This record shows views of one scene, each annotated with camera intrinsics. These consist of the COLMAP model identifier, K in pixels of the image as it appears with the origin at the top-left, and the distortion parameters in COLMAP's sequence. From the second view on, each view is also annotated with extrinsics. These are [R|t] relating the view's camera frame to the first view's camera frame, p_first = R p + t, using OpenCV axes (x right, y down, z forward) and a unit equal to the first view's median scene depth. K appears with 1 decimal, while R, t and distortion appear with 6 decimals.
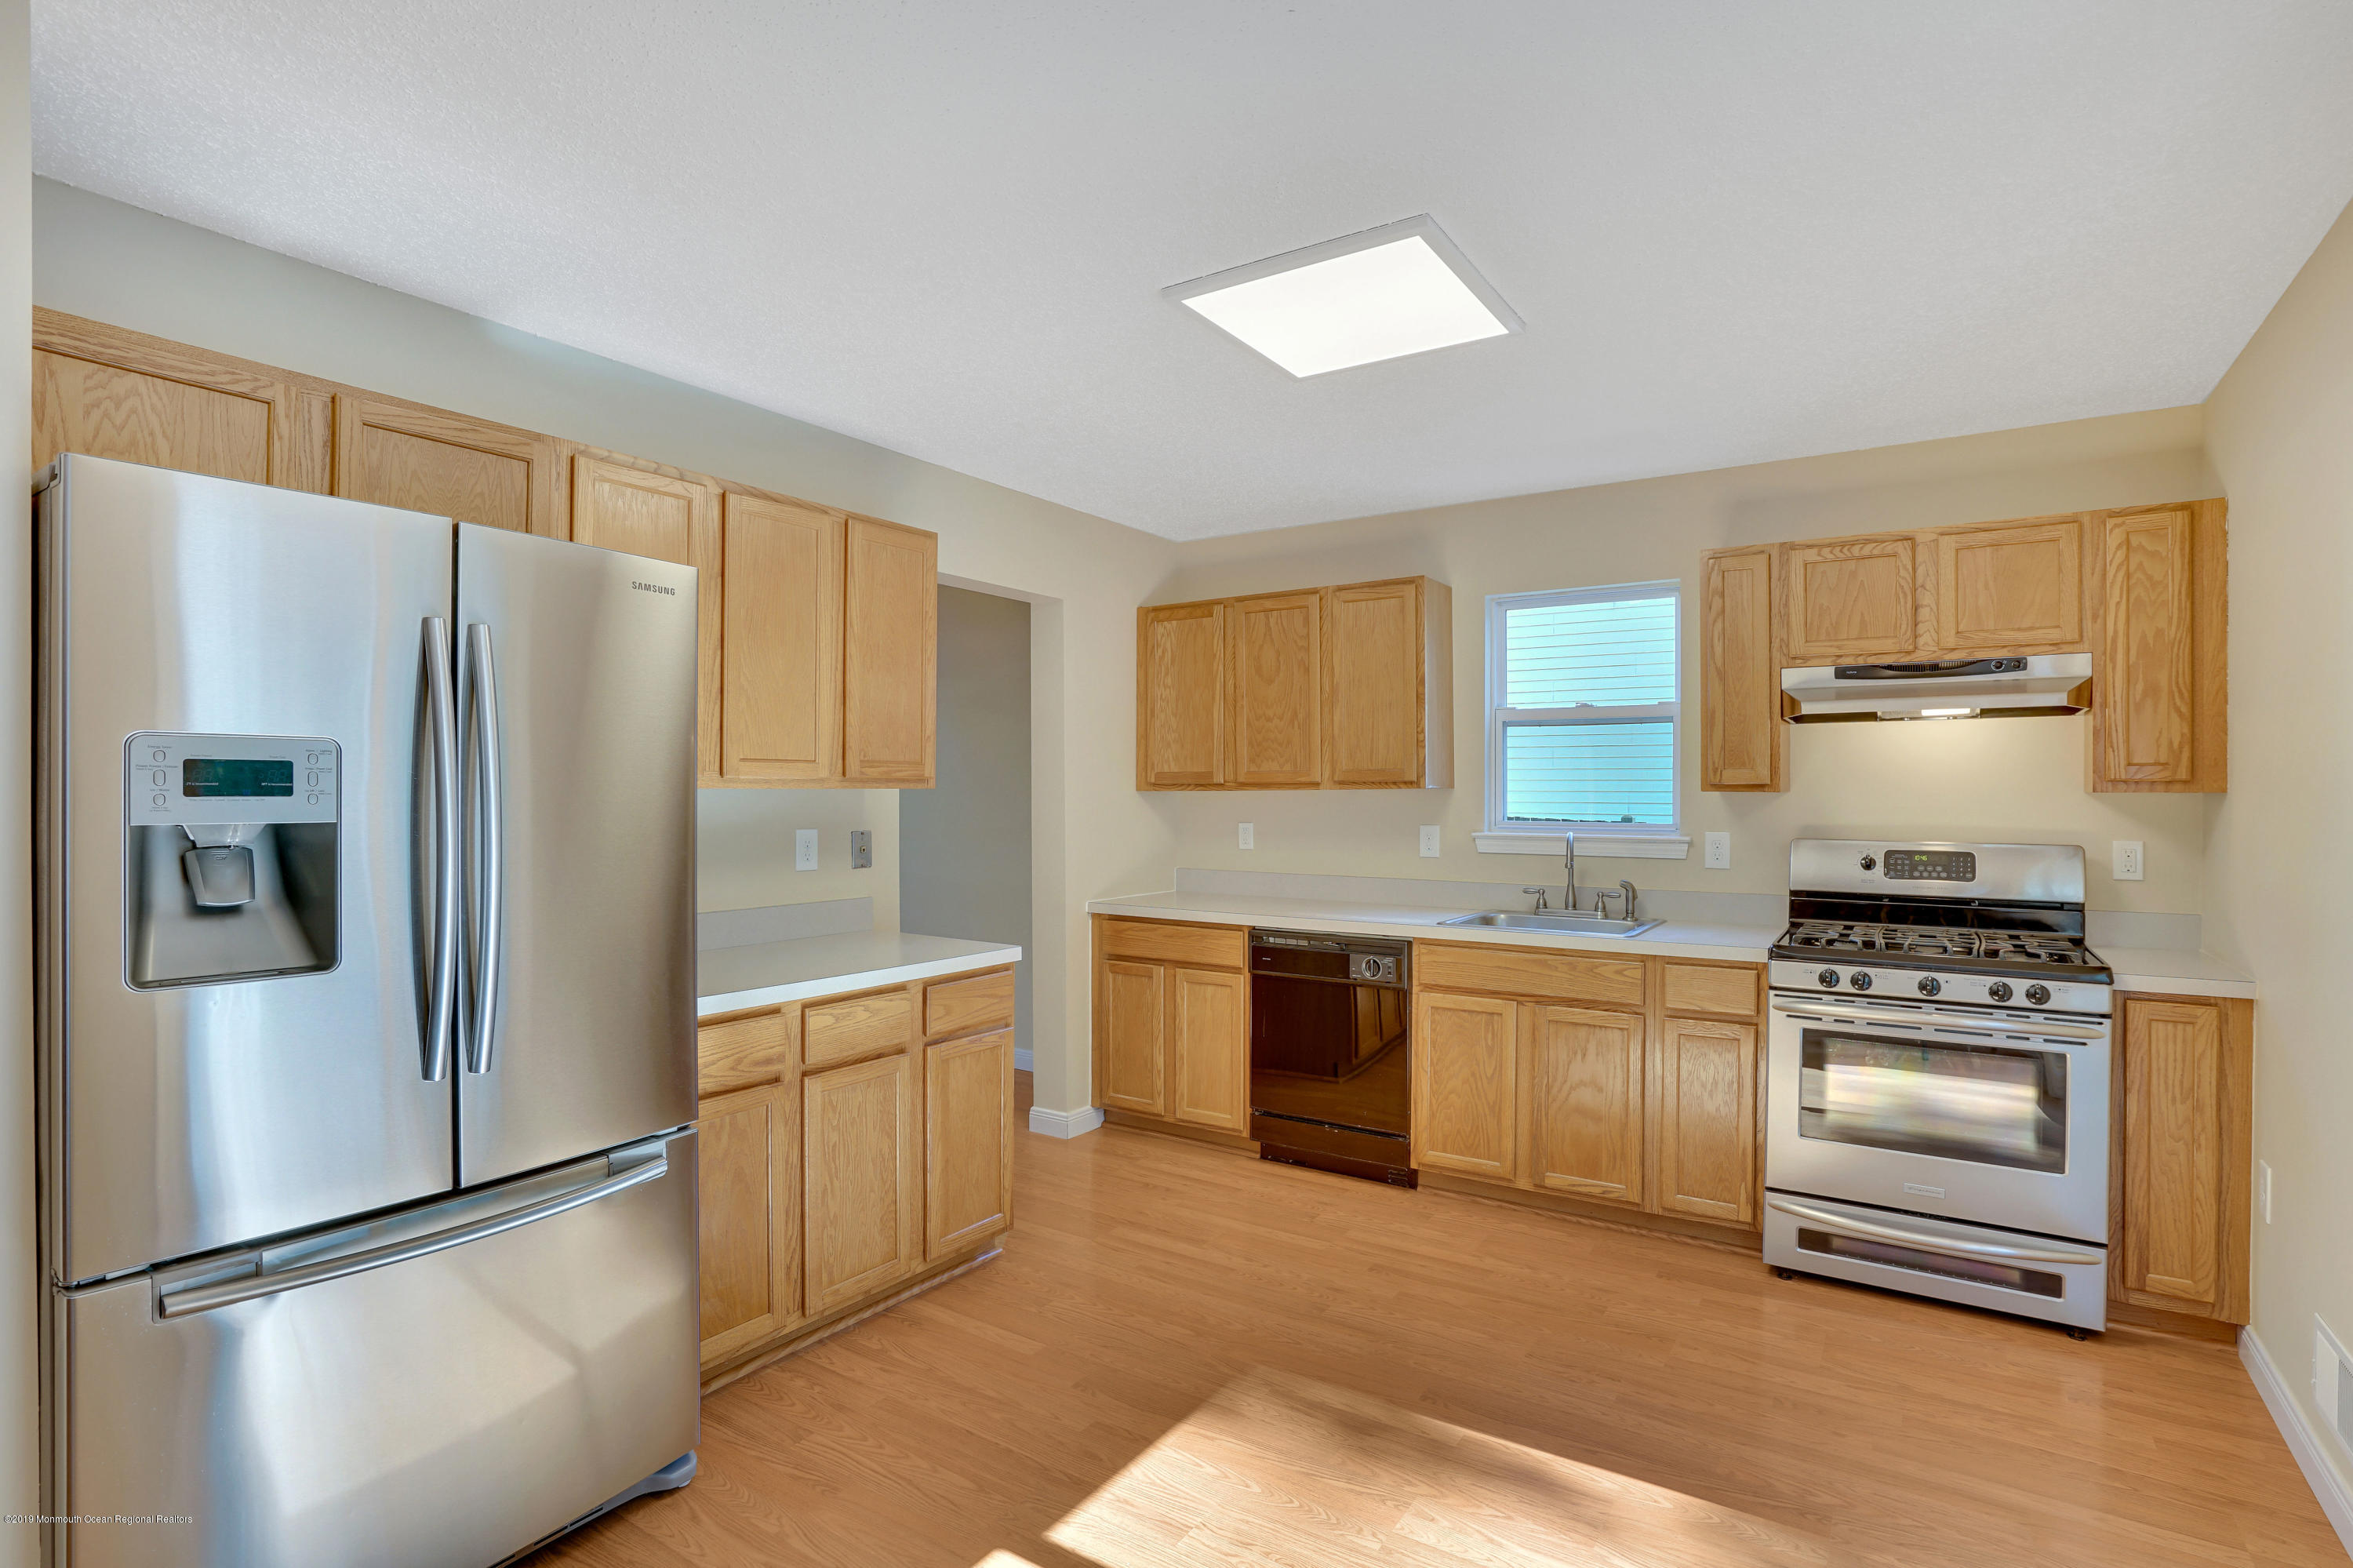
lens RADIAL K [[1151.6, 0, 1163.8], [0, 1151.6, 798.9], [0, 0, 1]] dist [-0.017858, 0.006334]
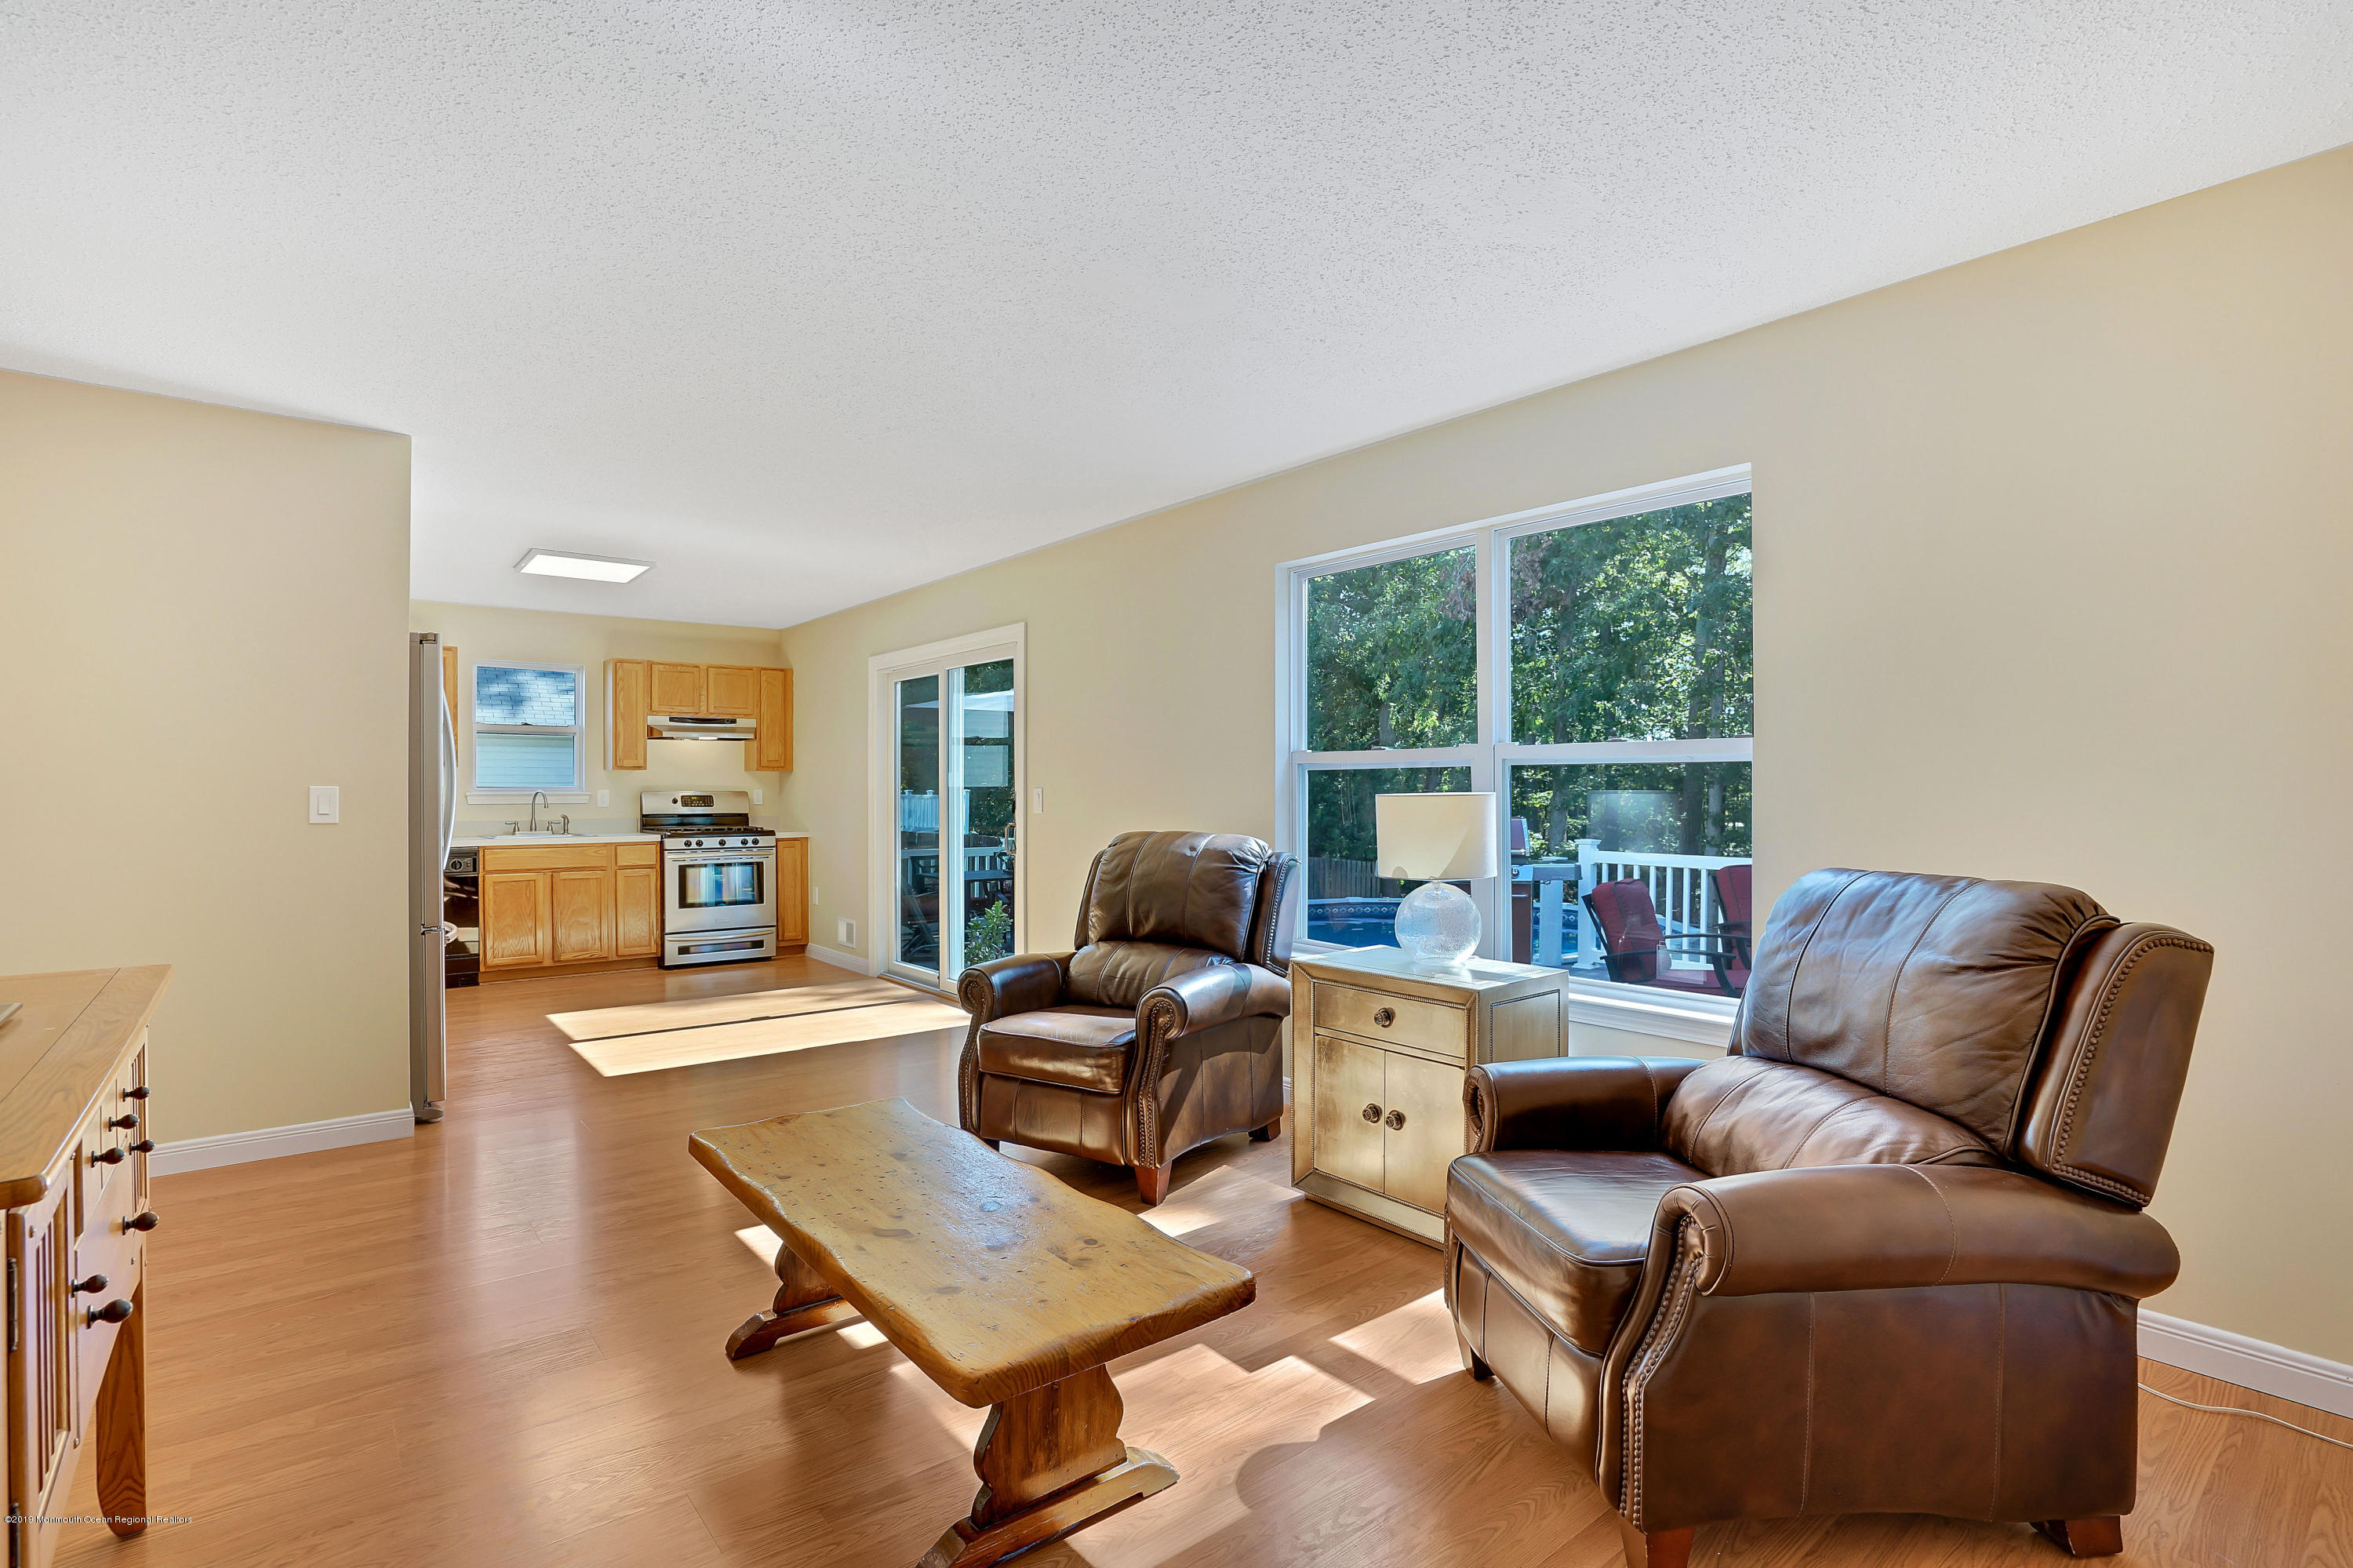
lens RADIAL K [[1151.6, 0, 1140.2], [0, 1151.6, 796.6], [0, 0, 1]] dist [-0.017858, 0.006334]
pose [[0.336171, -0.009997, 0.941748, -1.283561], [0.009076, 0.999932, 0.007375, 0.039470], [-0.941757, 0.006069, 0.336239, -0.686844]]
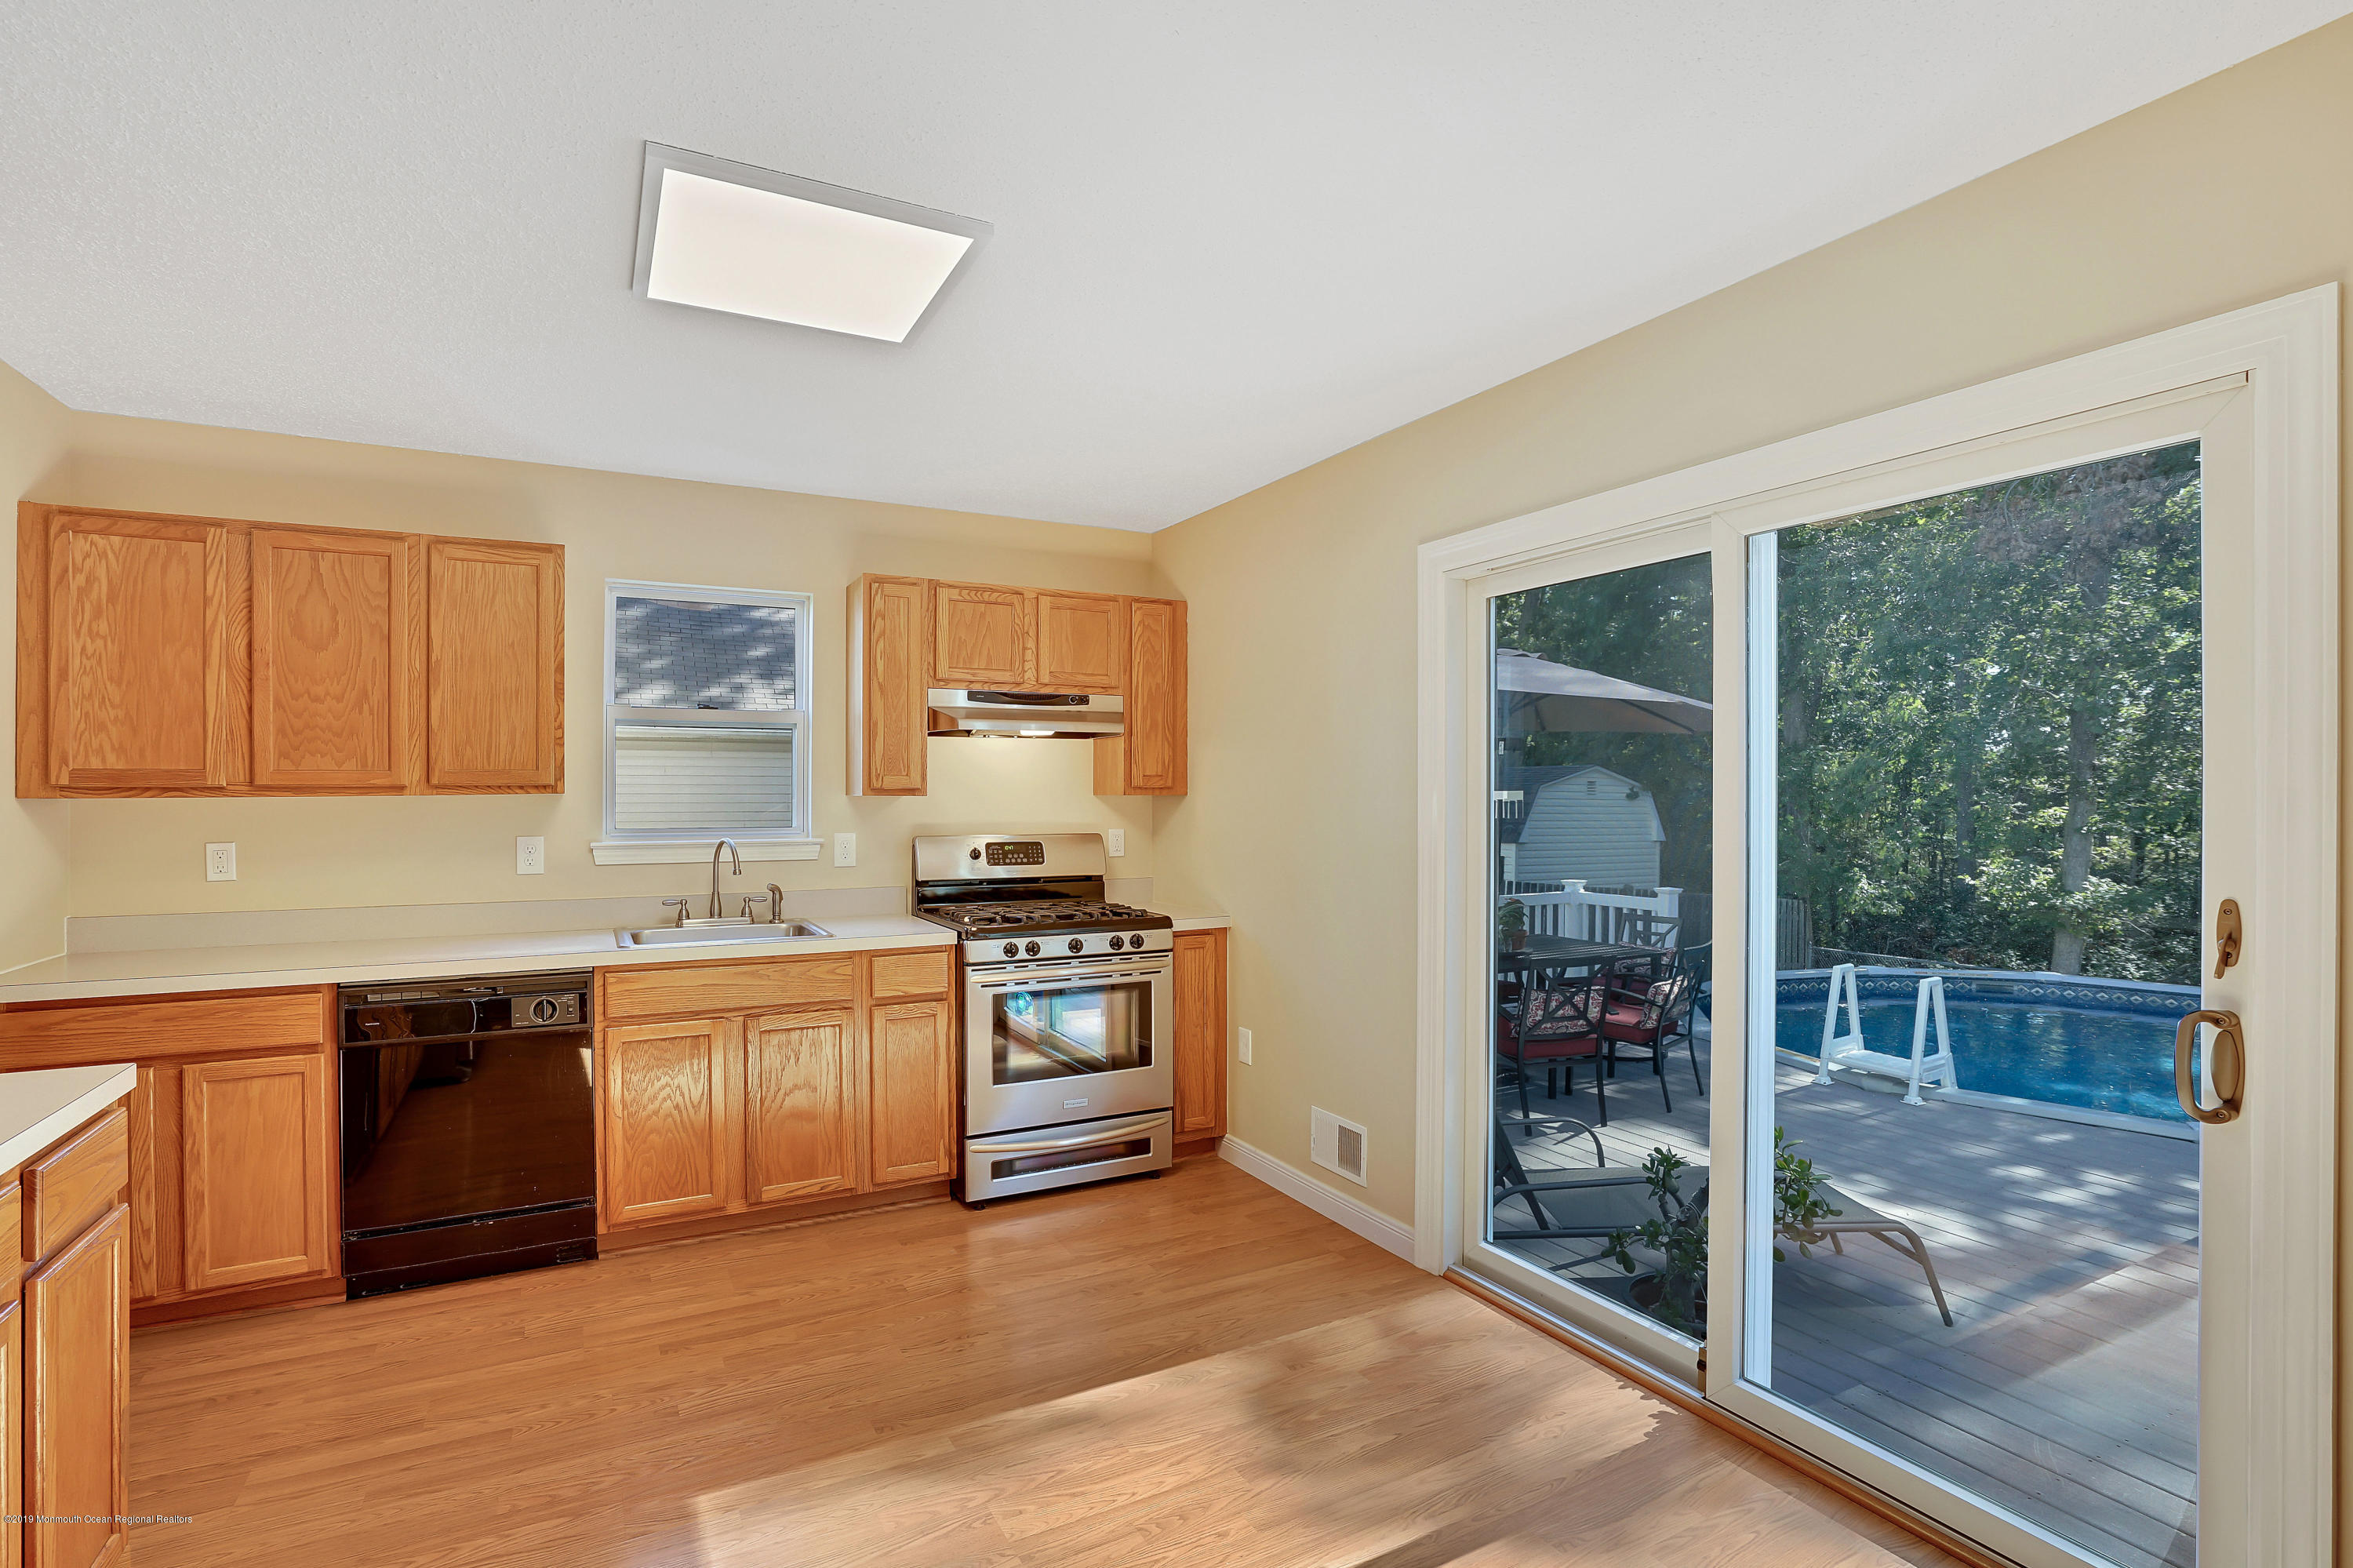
lens RADIAL K [[1151.6, 0, 1154.1], [0, 1151.6, 800.3], [0, 0, 1]] dist [-0.017858, 0.006334]
pose [[0.488963, -0.009283, 0.872255, -0.360615], [0.008338, 0.999947, 0.005968, -0.006542], [-0.872264, 0.004355, 0.489015, 0.239278]]
